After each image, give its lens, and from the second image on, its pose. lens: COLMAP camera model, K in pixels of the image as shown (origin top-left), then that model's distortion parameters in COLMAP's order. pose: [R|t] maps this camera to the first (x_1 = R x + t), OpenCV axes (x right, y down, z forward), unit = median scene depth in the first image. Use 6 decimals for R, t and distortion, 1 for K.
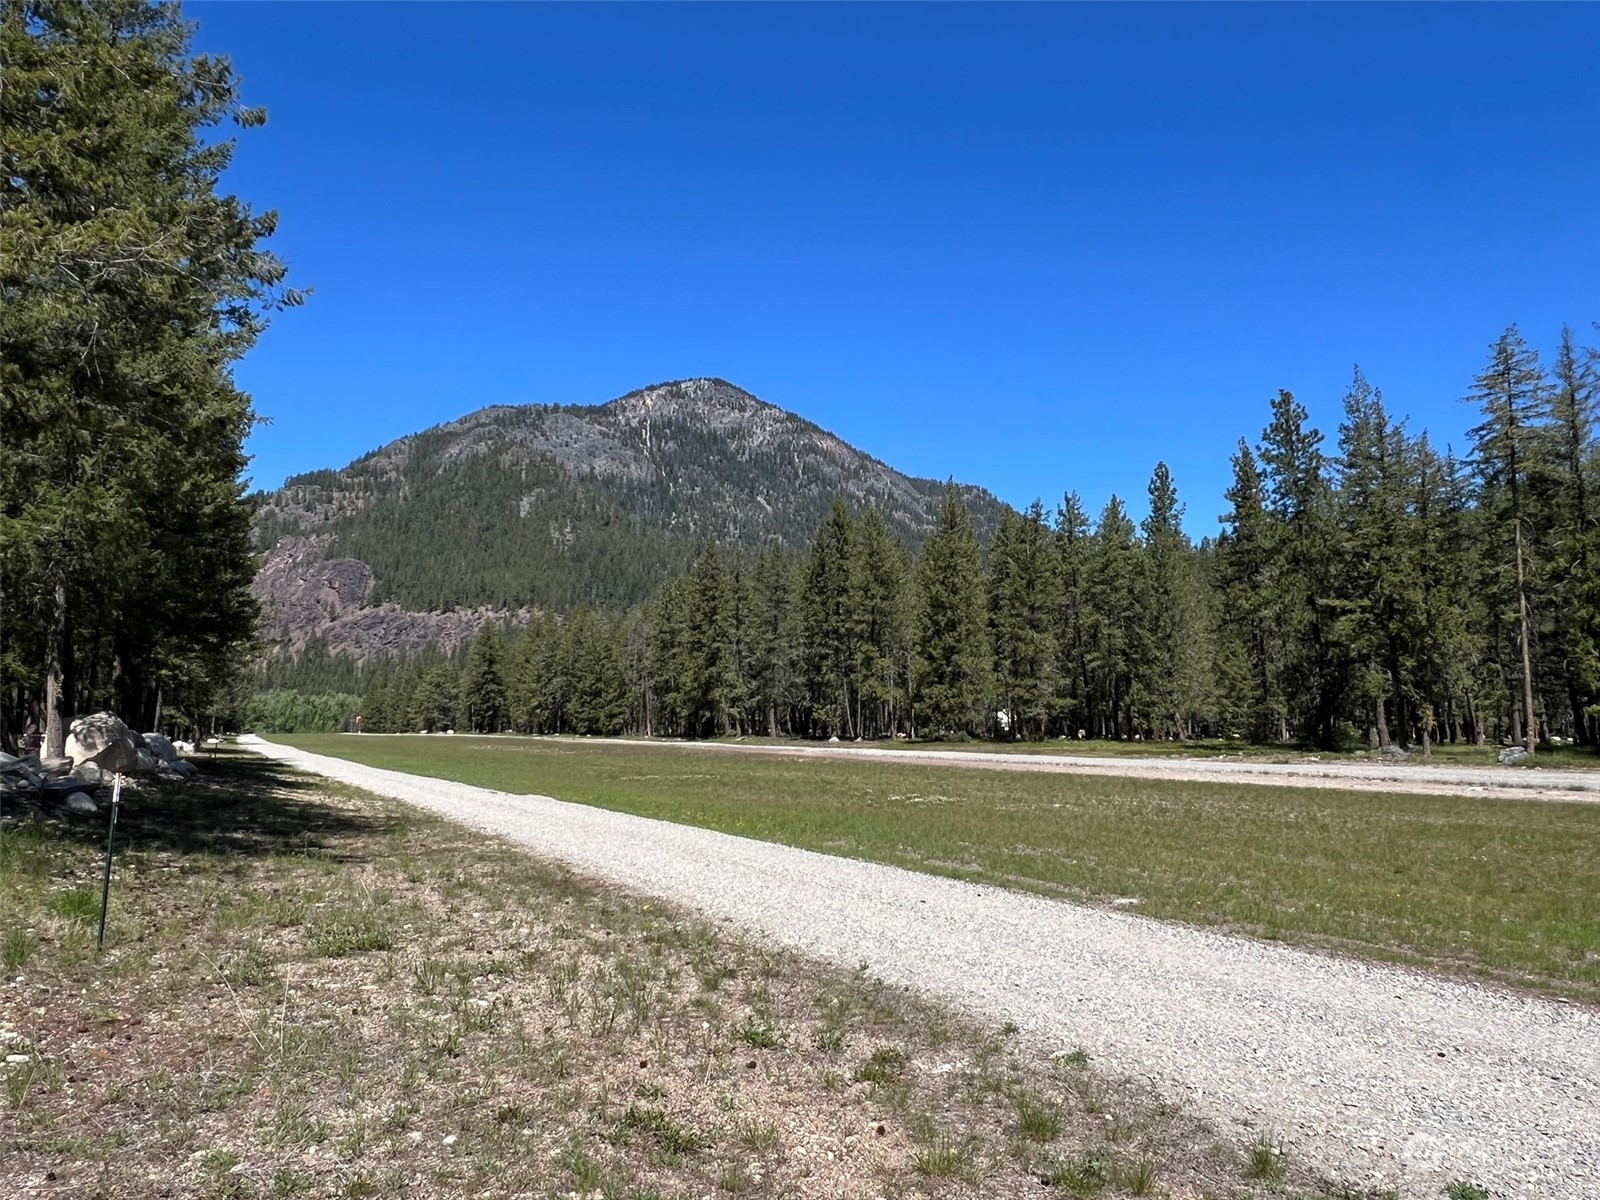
lens RADIAL K [[1082.4, 0, 797.9], [0, 1082.4, 597.5], [0, 0, 1]] dist [0.000824, 0.000736]
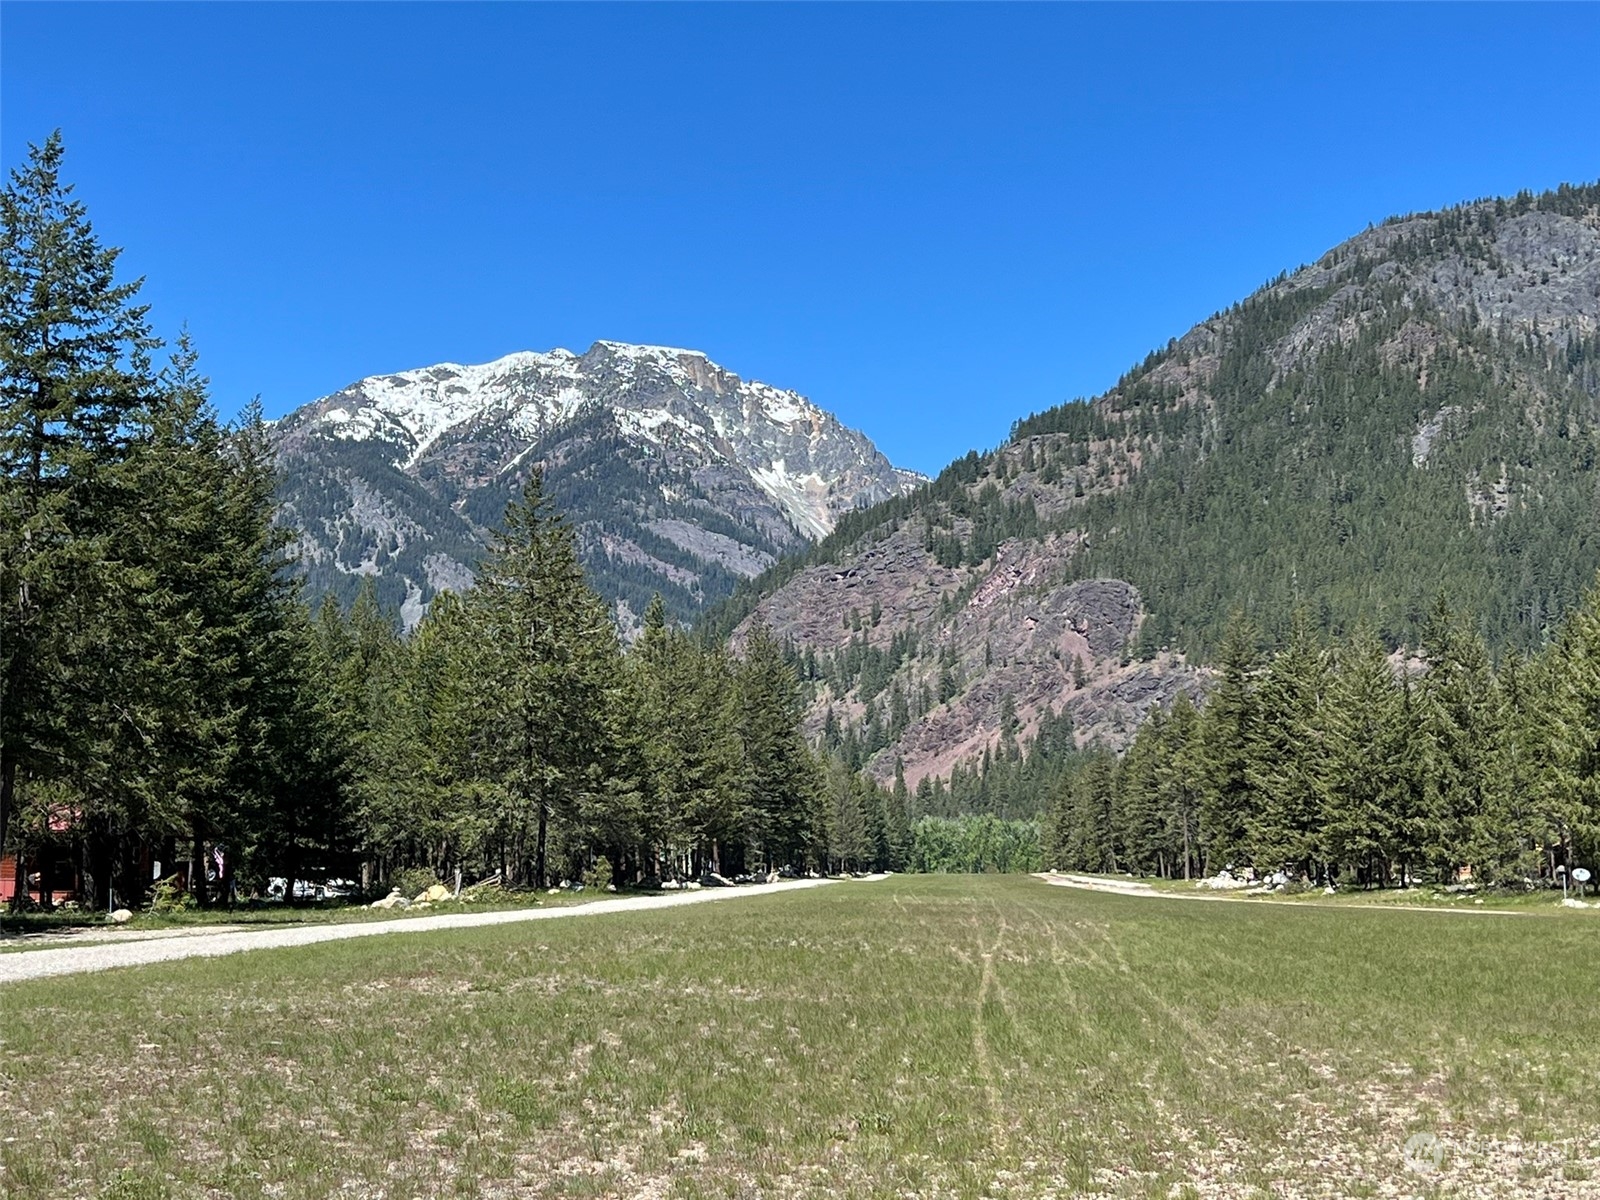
lens RADIAL K [[2425.3, 0, 799.8], [0, 2425.3, 600.4], [0, 0, 1]] dist [0.030341, 0.000000]
pose [[0.852098, -0.050802, -0.520911, 0.099417], [0.056094, 0.998410, -0.005612, -0.019618], [0.520368, -0.024438, 0.853592, -0.159865]]
